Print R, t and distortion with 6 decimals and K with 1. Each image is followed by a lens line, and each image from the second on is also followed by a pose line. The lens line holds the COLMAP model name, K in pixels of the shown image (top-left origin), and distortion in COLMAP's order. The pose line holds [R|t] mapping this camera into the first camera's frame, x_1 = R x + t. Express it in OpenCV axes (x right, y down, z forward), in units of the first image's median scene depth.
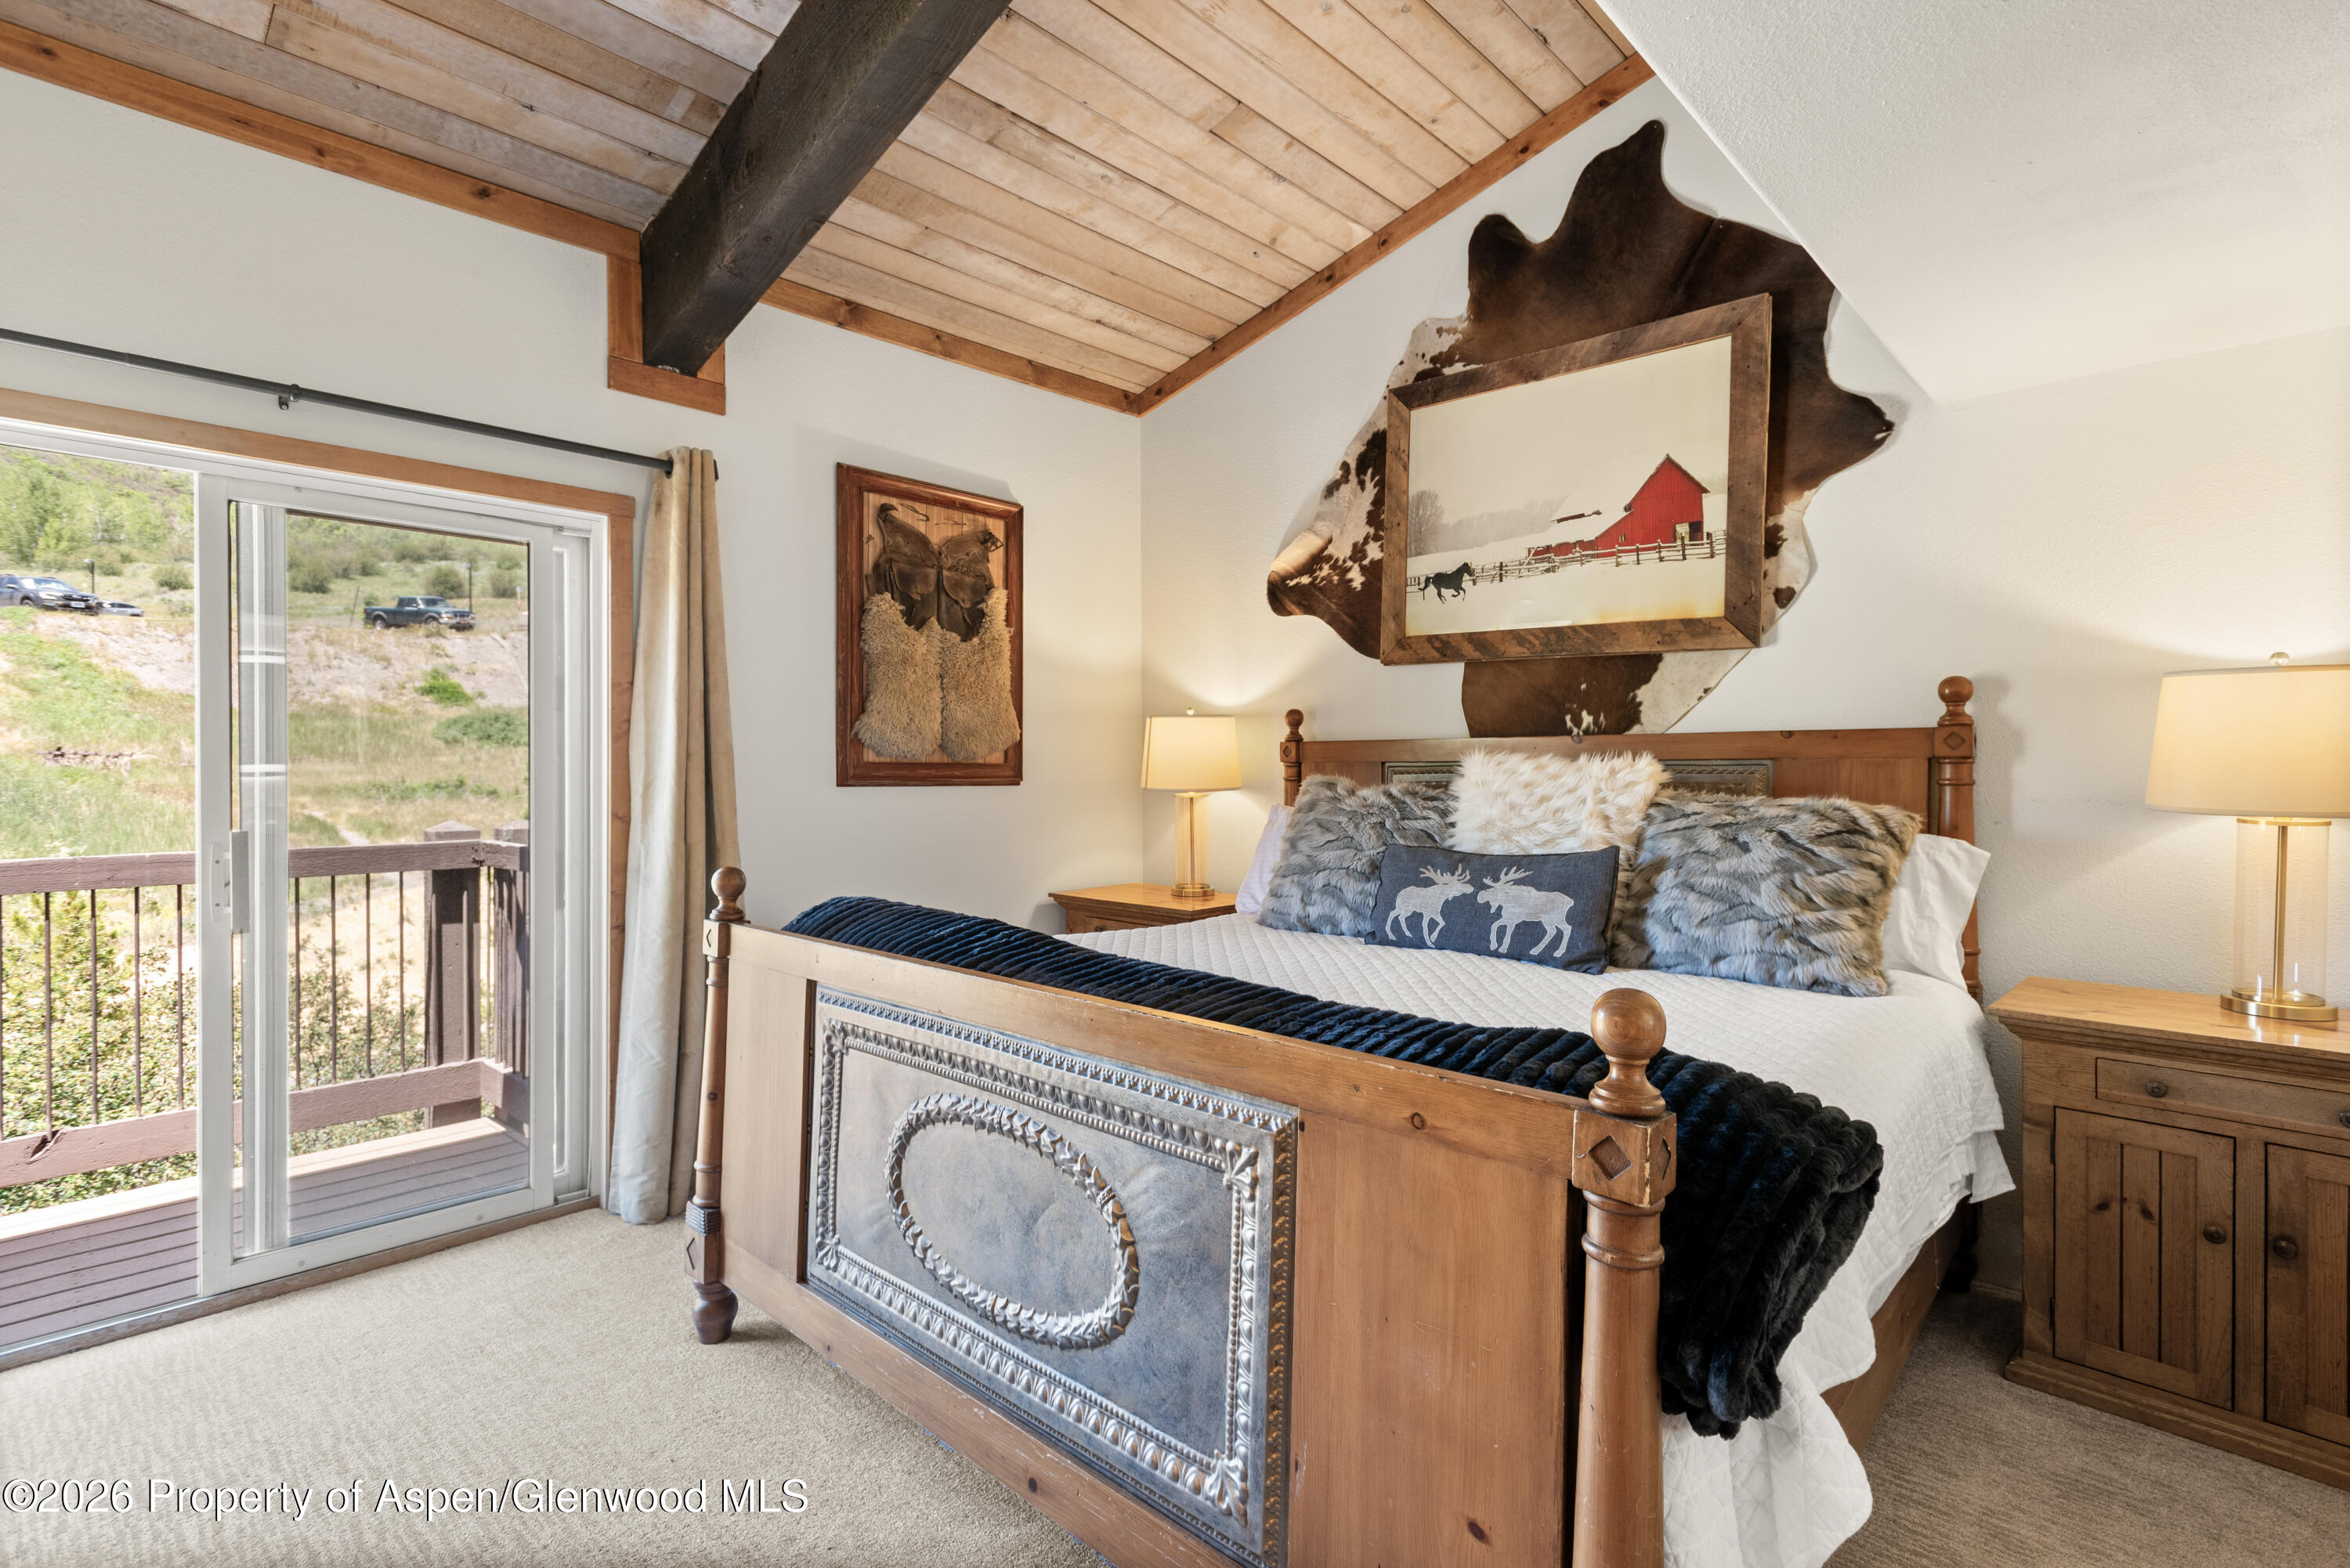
lens RADIAL K [[1110.1, 0, 1186.3], [0, 1110.1, 768.7], [0, 0, 1]] dist [0.015801, -0.003059]
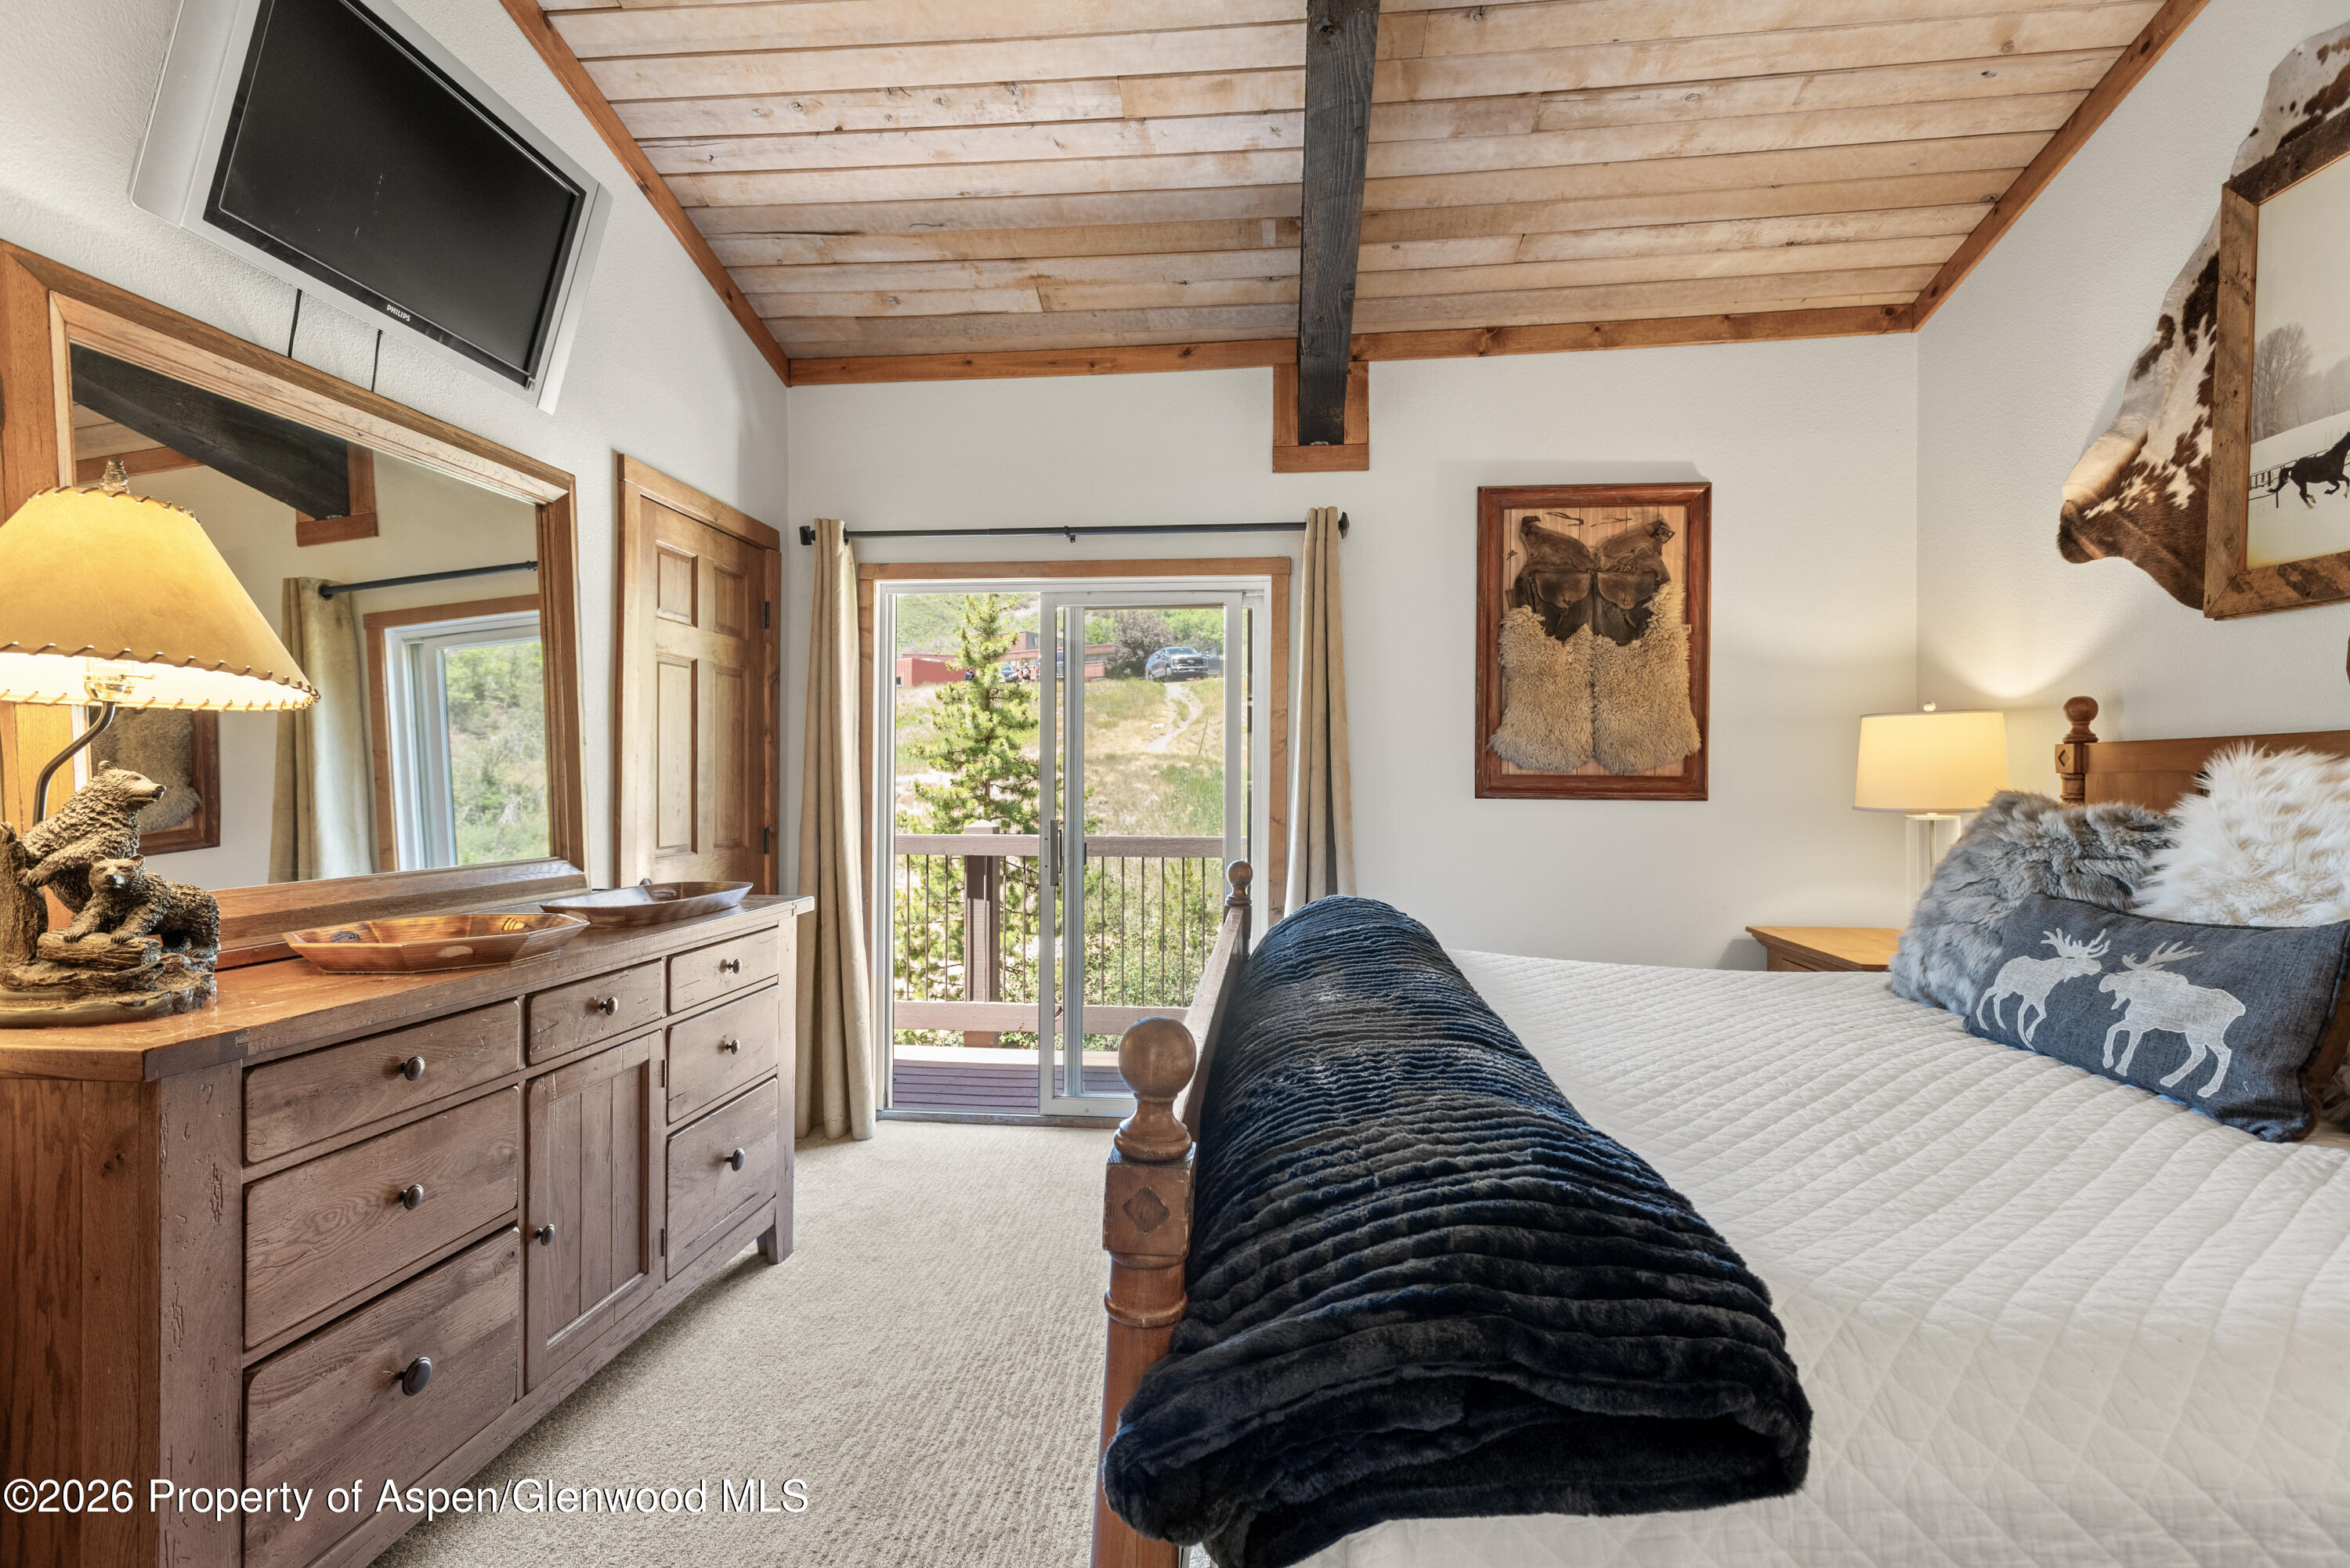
lens RADIAL K [[1110.1, 0, 1168.2], [0, 1110.1, 781.4], [0, 0, 1]] dist [0.015801, -0.003059]
pose [[0.607215, 0.001512, -0.794536, 0.330914], [-0.003344, 0.999994, -0.000652, 0.001759], [0.794530, 0.003053, 0.607217, 0.135810]]
